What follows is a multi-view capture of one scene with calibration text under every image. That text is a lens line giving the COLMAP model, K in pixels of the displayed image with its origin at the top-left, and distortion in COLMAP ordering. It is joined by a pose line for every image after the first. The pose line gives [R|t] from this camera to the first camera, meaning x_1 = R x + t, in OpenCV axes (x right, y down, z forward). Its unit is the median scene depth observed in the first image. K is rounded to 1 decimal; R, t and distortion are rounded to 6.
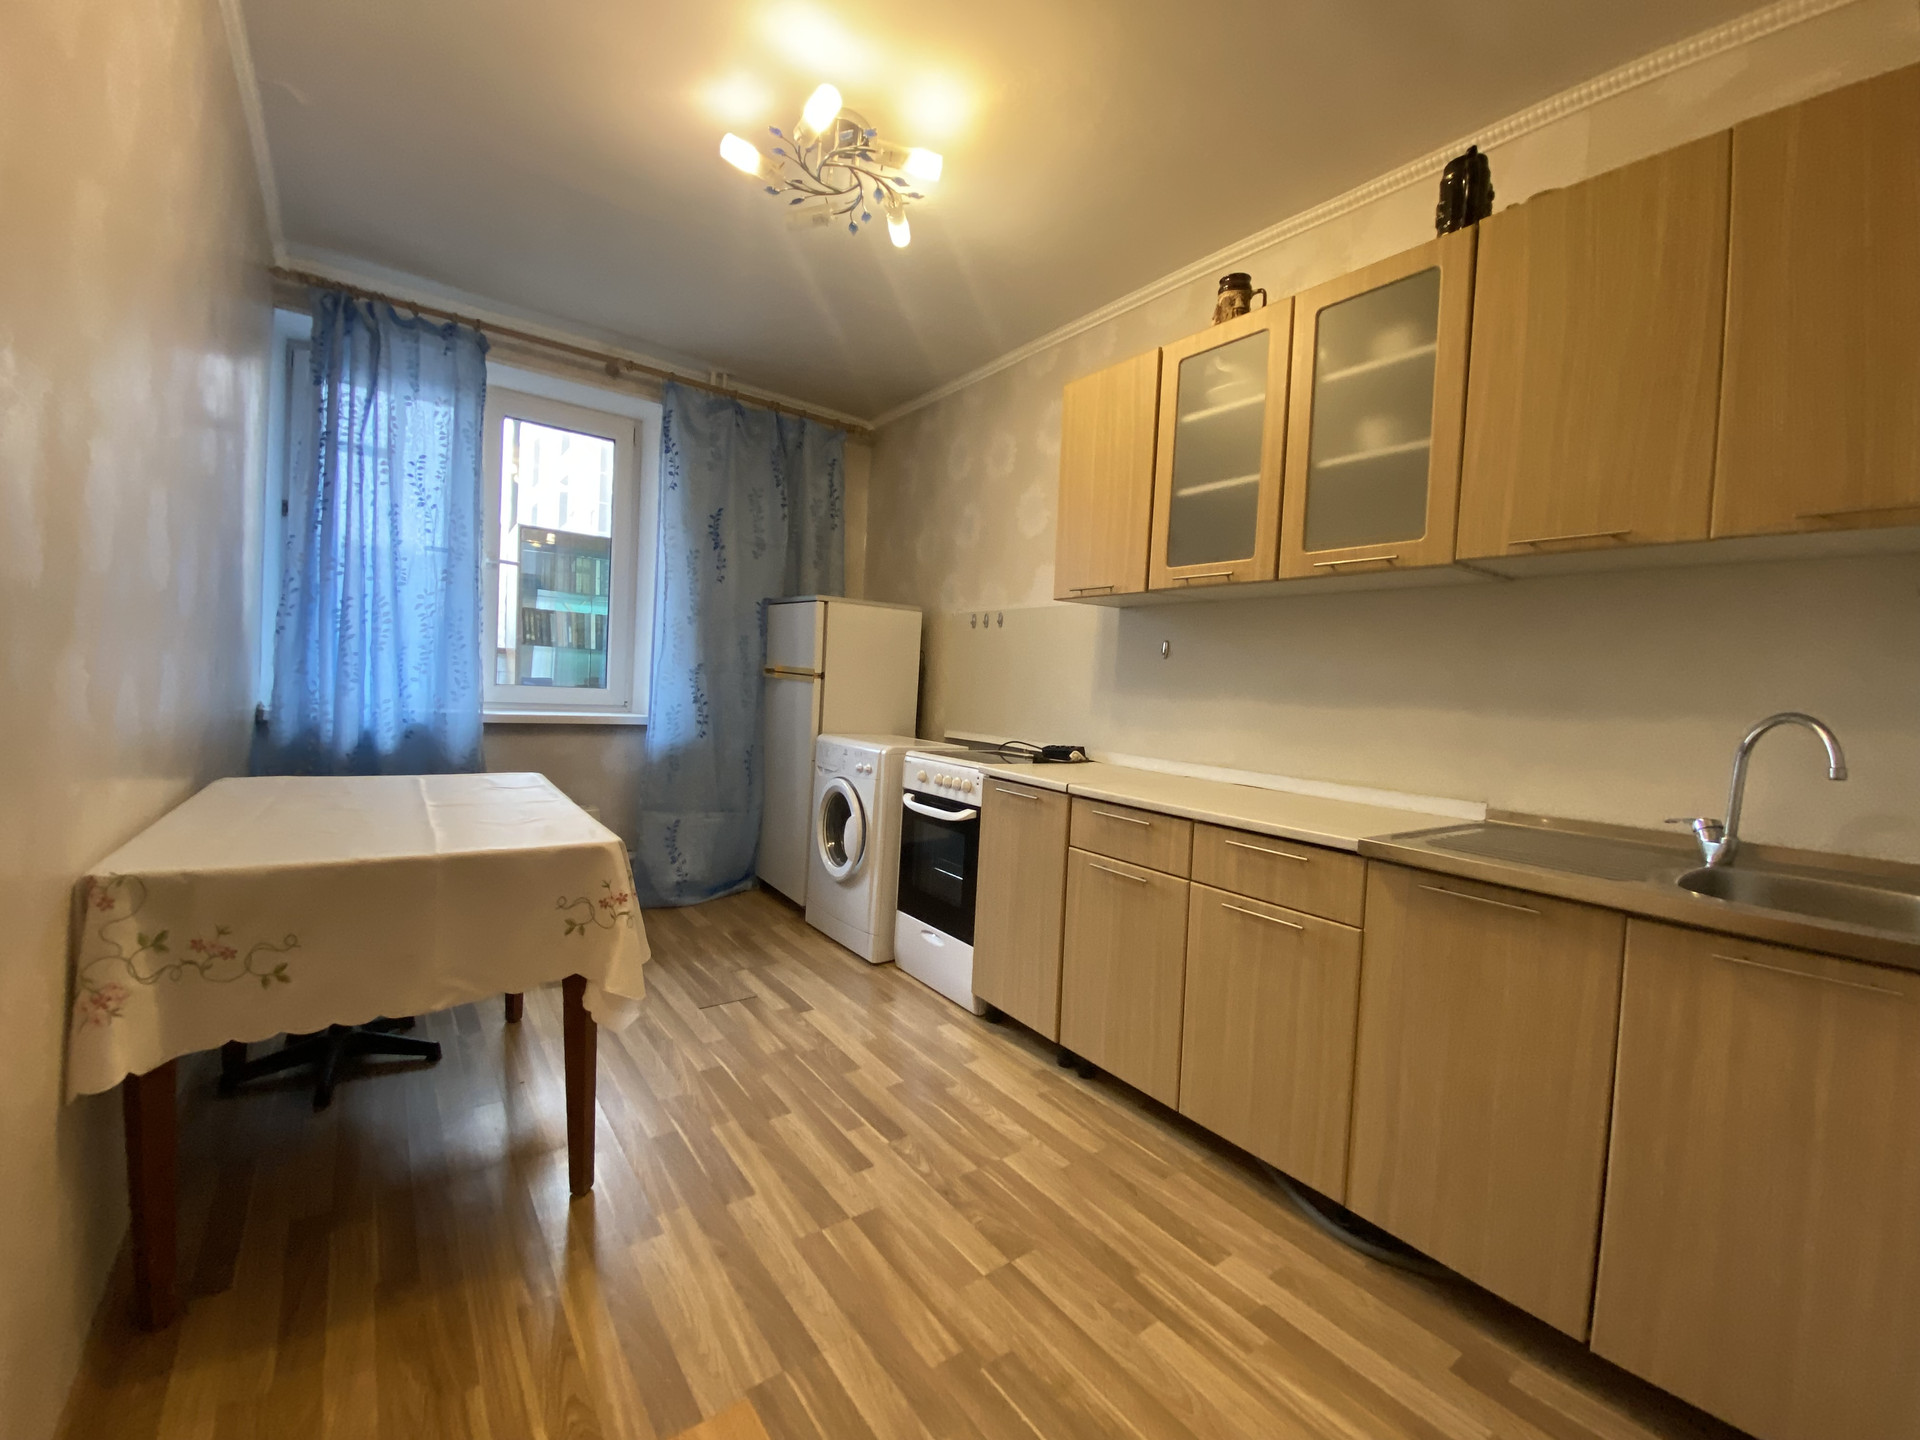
lens RADIAL K [[774.6, 0, 955.3], [0, 774.6, 707.7], [0, 0, 1]] dist [0.016115, -0.031780]
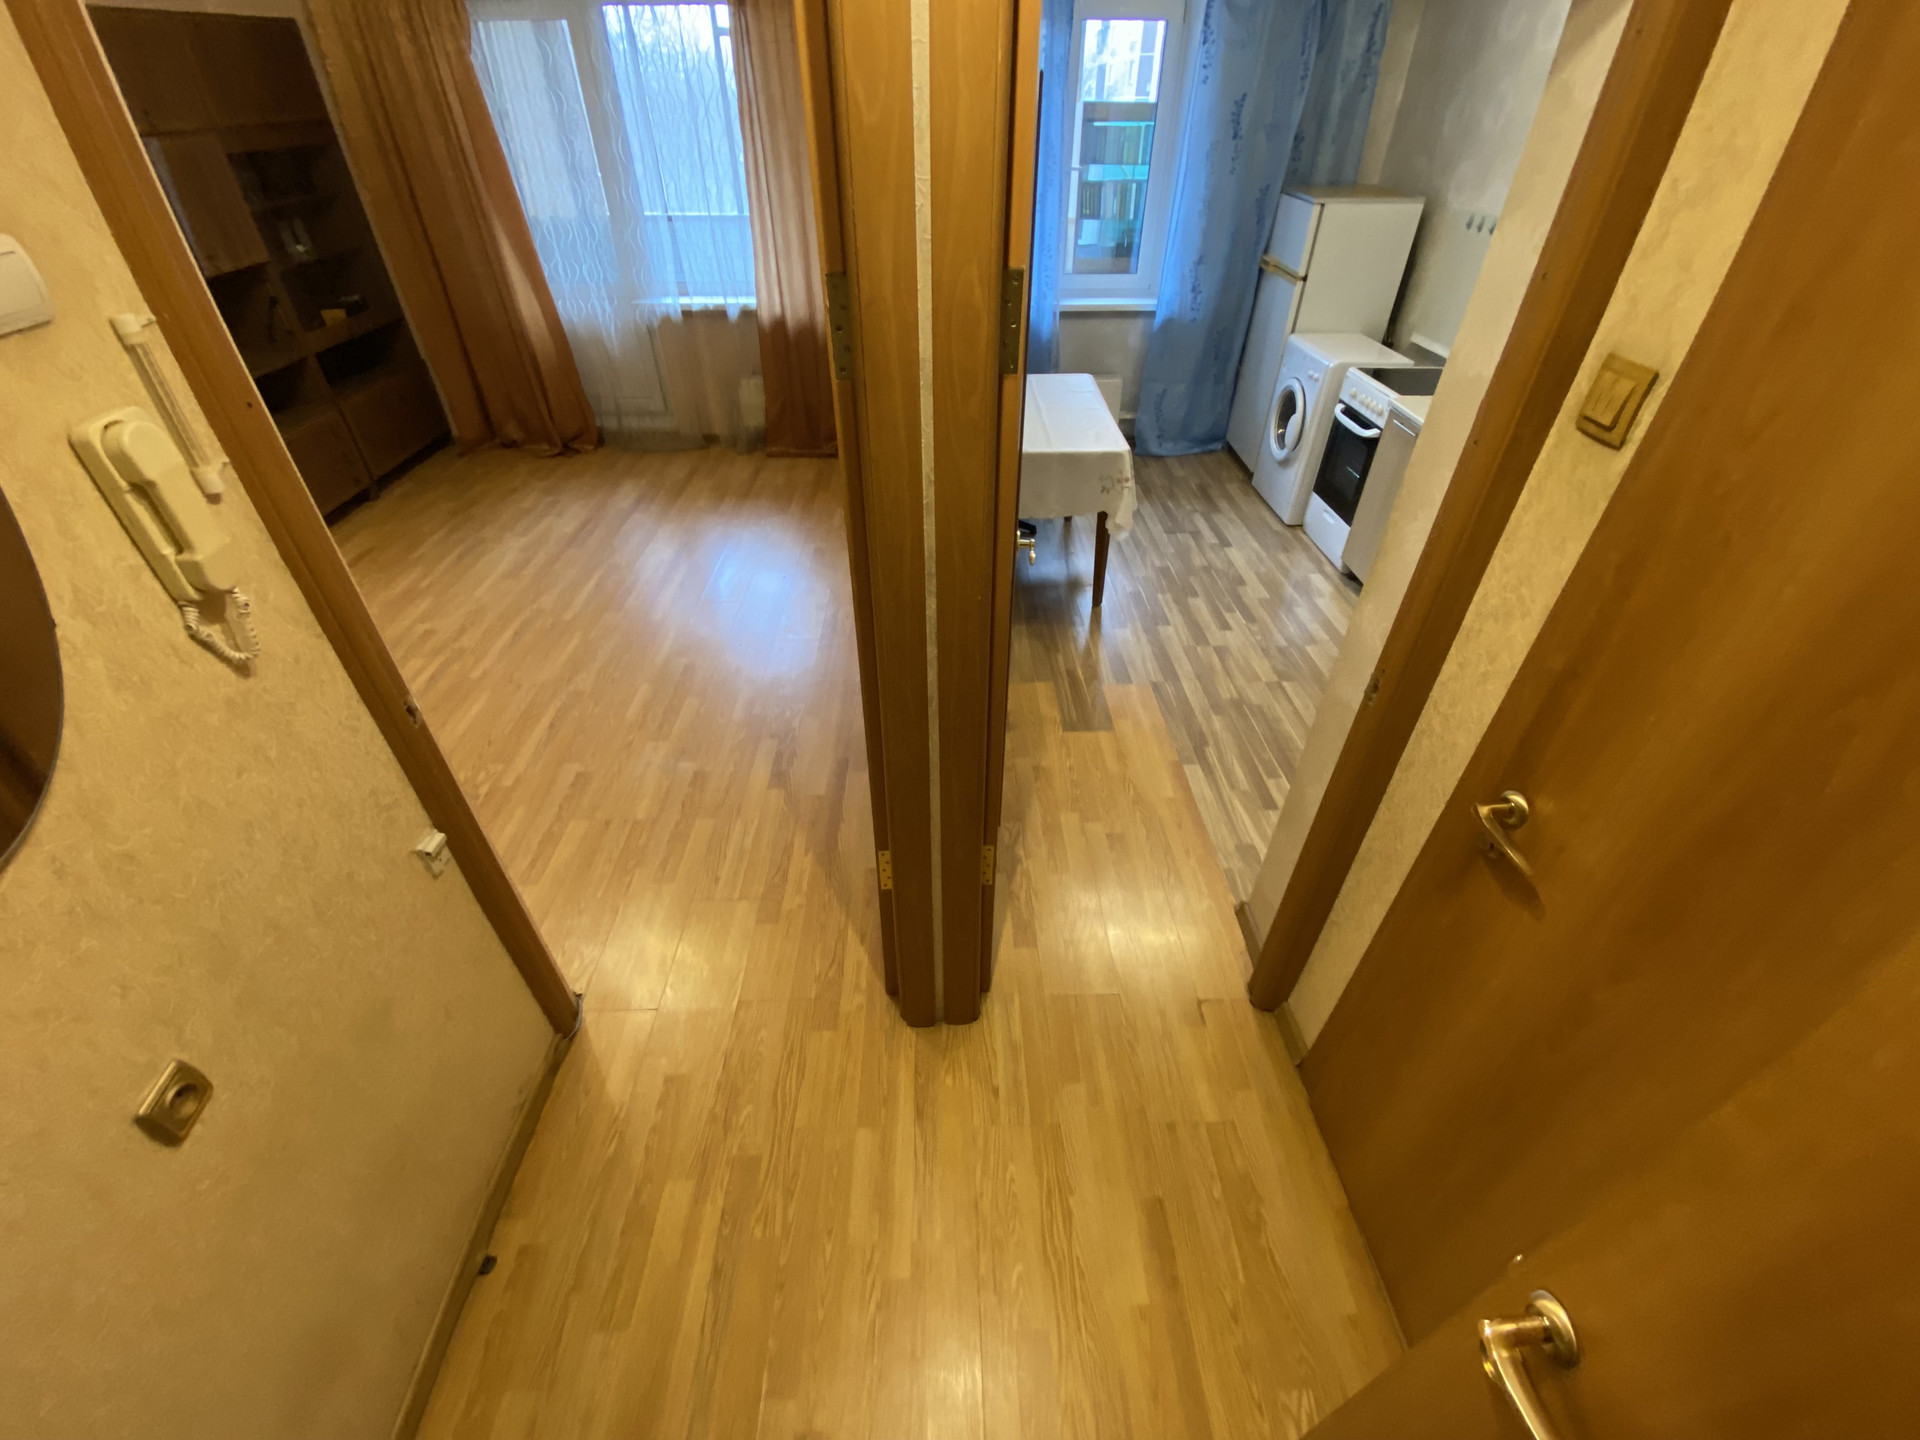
lens RADIAL K [[785.5, 0, 971.3], [0, 785.5, 714.3], [0, 0, 1]] dist [0.041481, -0.017194]
pose [[0.828756, 0.306051, -0.468504, 0.256921], [0.017725, 0.822422, 0.568601, -0.282351], [0.559329, -0.479536, 0.676163, -0.607033]]
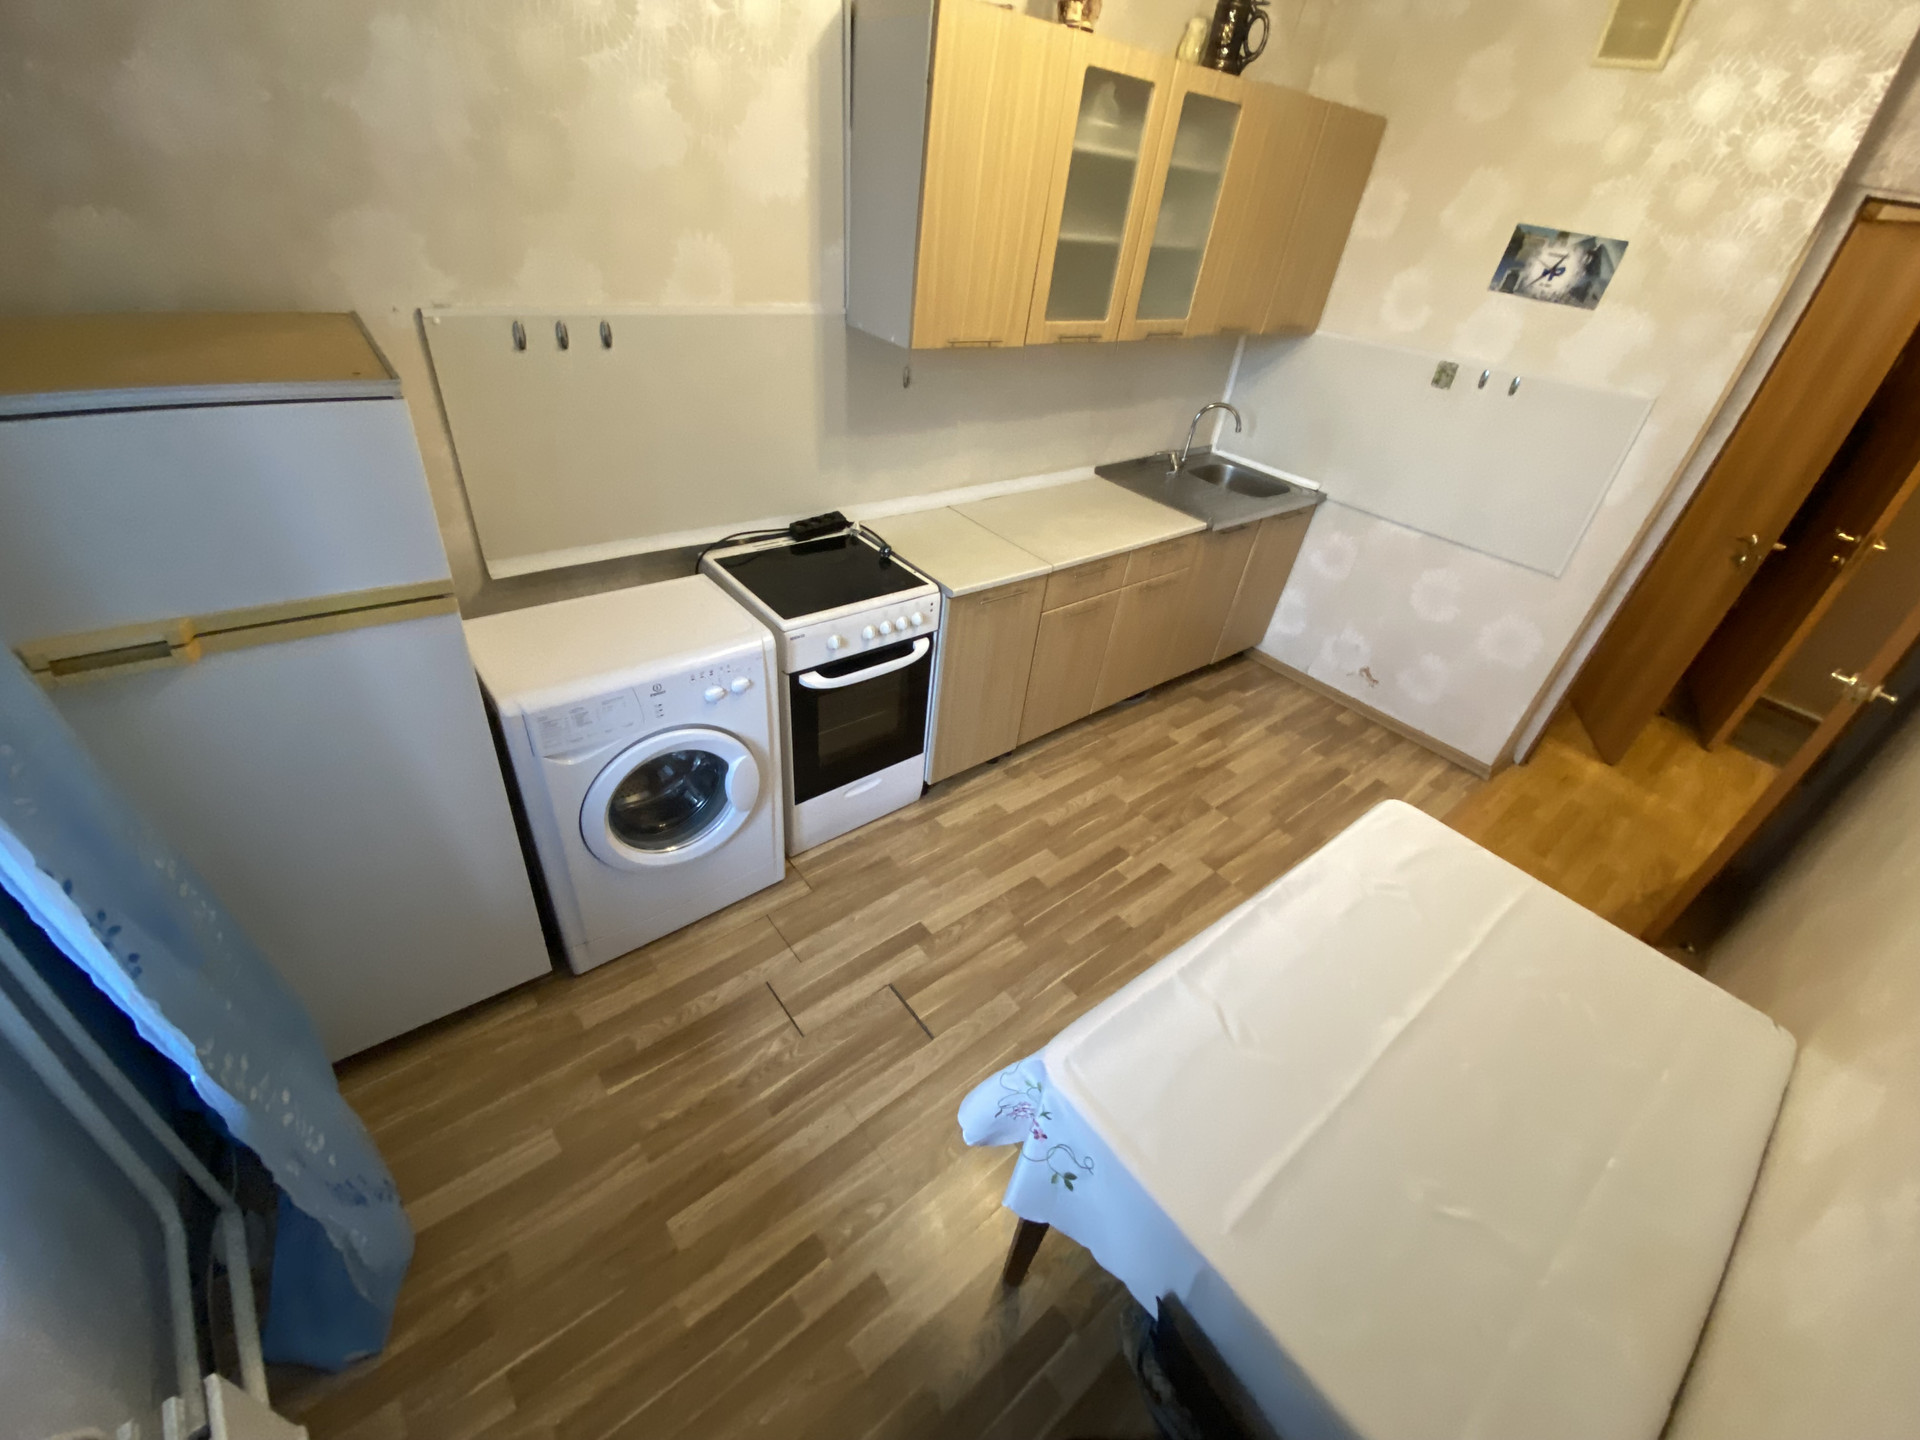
lens RADIAL K [[767.5, 0, 960.0], [0, 767.5, 720.0], [0, 0, 1]] dist [0.055694, -0.000110]
pose [[-0.041501, -0.628183, 0.776958, -0.792046], [-0.077728, 0.777301, 0.624308, -0.383883], [-0.996110, -0.034482, -0.081086, 1.124140]]
